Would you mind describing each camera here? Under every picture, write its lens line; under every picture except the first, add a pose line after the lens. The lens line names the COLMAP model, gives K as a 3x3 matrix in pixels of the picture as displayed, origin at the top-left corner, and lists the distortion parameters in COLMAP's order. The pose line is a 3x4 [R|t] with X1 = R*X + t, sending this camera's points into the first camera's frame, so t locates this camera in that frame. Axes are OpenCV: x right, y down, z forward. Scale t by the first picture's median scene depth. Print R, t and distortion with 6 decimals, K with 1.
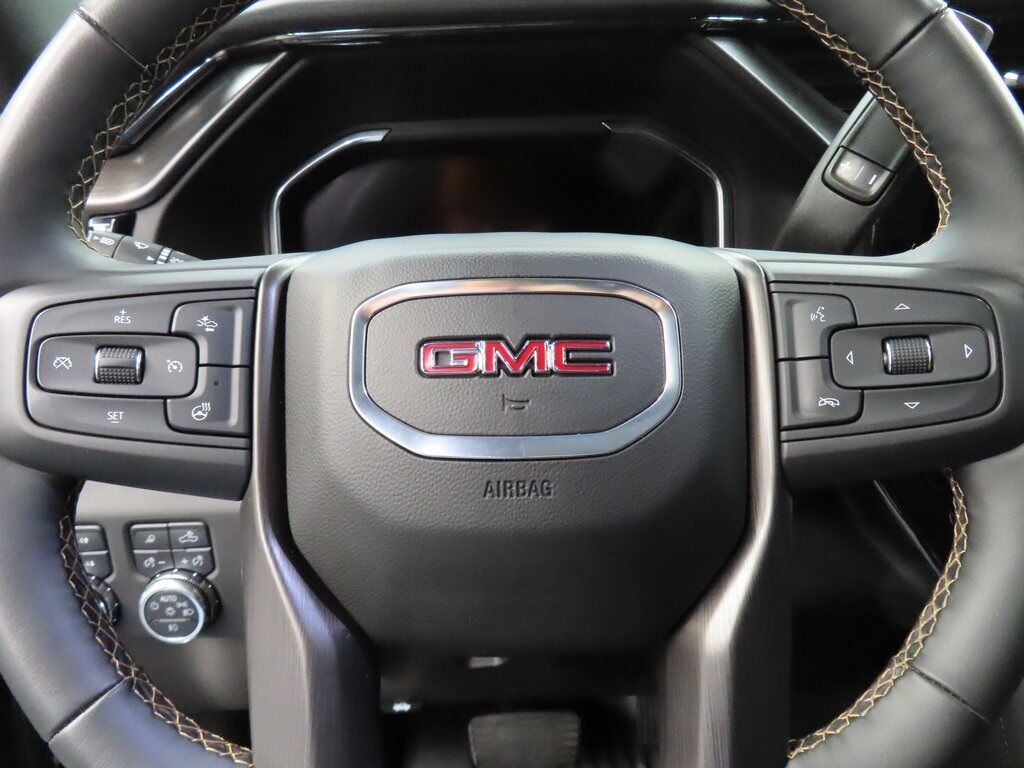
lens RADIAL K [[723.9, 0, 512.0], [0, 723.9, 384.0], [0, 0, 1]] dist [-0.005503, 0.002650]
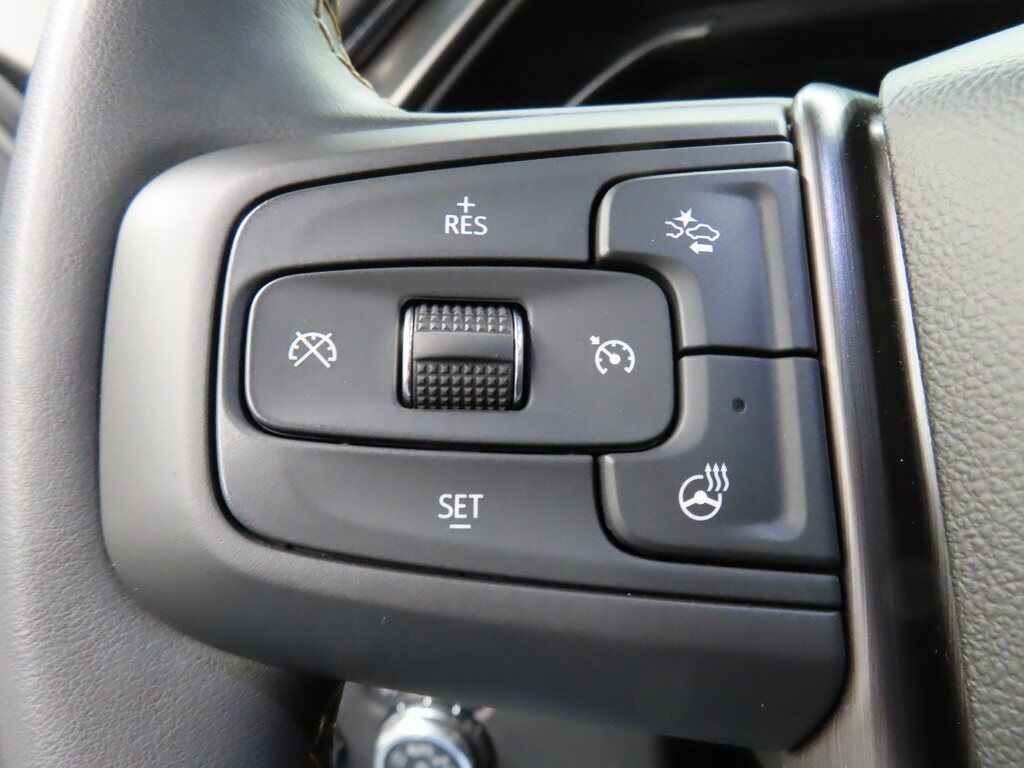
lens RADIAL K [[723.9, 0, 512.0], [0, 723.9, 384.0], [0, 0, 1]] dist [-0.005503, 0.002650]
pose [[0.978382, -0.017915, -0.206028, -0.447338], [0.010850, 0.999315, -0.035371, 0.000095], [0.206521, 0.032371, 0.977907, 0.667316]]
